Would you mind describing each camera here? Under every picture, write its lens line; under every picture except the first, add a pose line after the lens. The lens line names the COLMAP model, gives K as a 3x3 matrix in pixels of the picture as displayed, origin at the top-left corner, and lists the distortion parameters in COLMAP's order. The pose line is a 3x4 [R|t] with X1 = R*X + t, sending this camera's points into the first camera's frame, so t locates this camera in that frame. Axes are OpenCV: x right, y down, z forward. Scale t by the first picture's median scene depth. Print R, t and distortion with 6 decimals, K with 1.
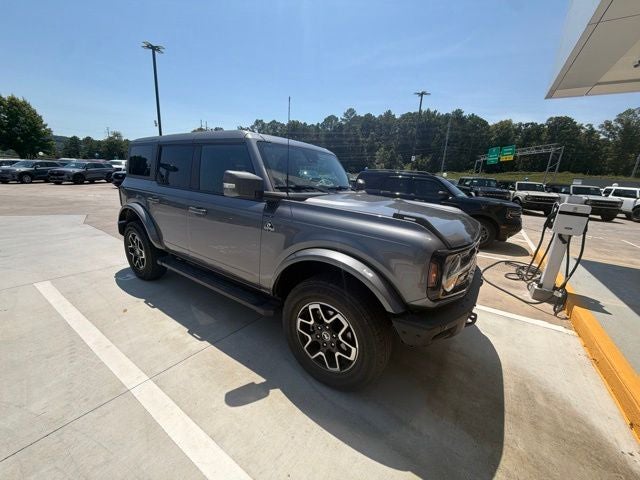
lens RADIAL K [[255.6, 0, 320.8], [0, 255.6, 240.6], [0, 0, 1]] dist [-0.001015, 0.000125]
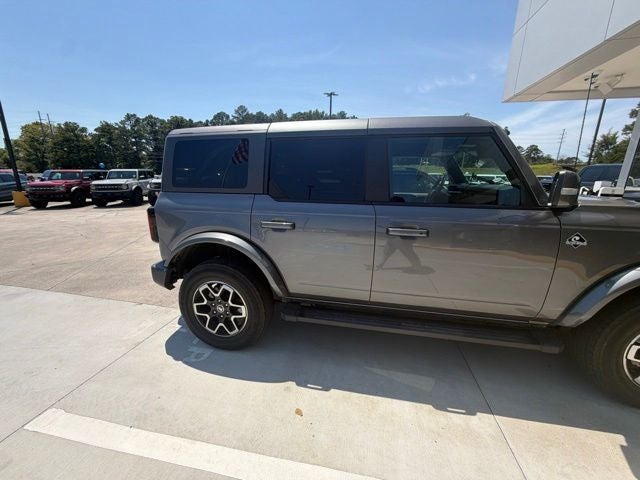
lens RADIAL K [[255.3, 0, 320.9], [0, 255.3, 240.9], [0, 0, 1]] dist [-0.001142, -0.000310]
pose [[0.922827, -0.140743, 0.358583, -0.673730], [0.138791, 0.989826, 0.031321, -0.104838], [-0.359343, 0.020865, 0.932972, 0.317395]]
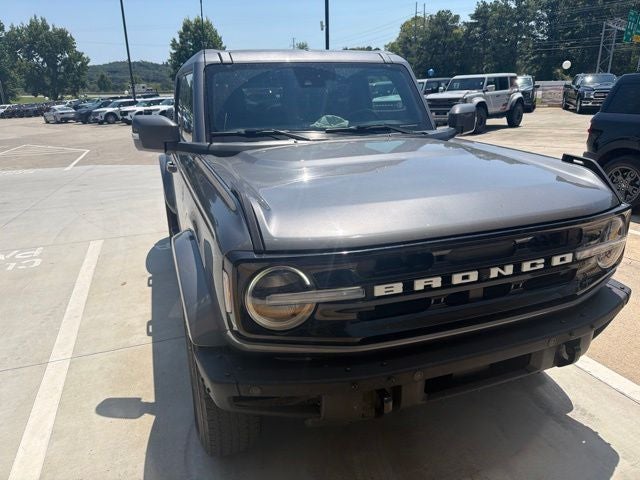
lens RADIAL K [[459.7, 0, 321.5], [0, 459.7, 234.1], [0, 0, 1]] dist [-0.002986, -0.004333]
pose [[0.811152, 0.100513, -0.576133, 0.477131], [-0.072728, 0.994810, 0.071162, -0.034016], [0.580296, -0.015822, 0.814252, 0.111112]]
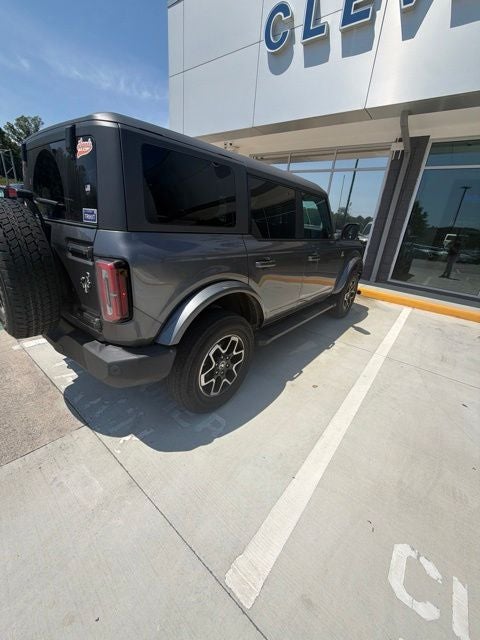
lens RADIAL K [[253.8, 0, 238.0], [0, 253.8, 322.2], [0, 0, 1]] dist [-0.005029, 0.000141]
pose [[0.090926, -0.423896, 0.901135, -1.158105], [0.168663, 0.898366, 0.405575, -0.263025], [-0.981471, 0.115111, 0.153181, 0.847581]]
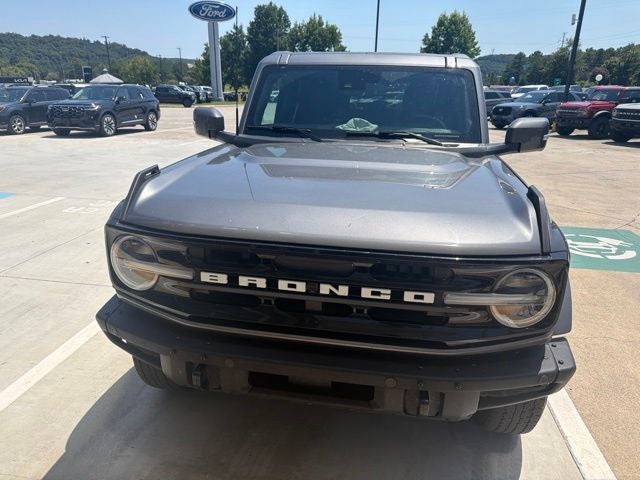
lens RADIAL K [[459.0, 0, 322.0], [0, 459.0, 239.0], [0, 0, 1]] dist [-0.002917, -0.003660]
pose [[0.426263, 0.241014, -0.871901, 0.732830], [-0.217181, 0.962929, 0.159999, -0.093971], [0.878141, 0.121158, 0.462805, 0.364779]]
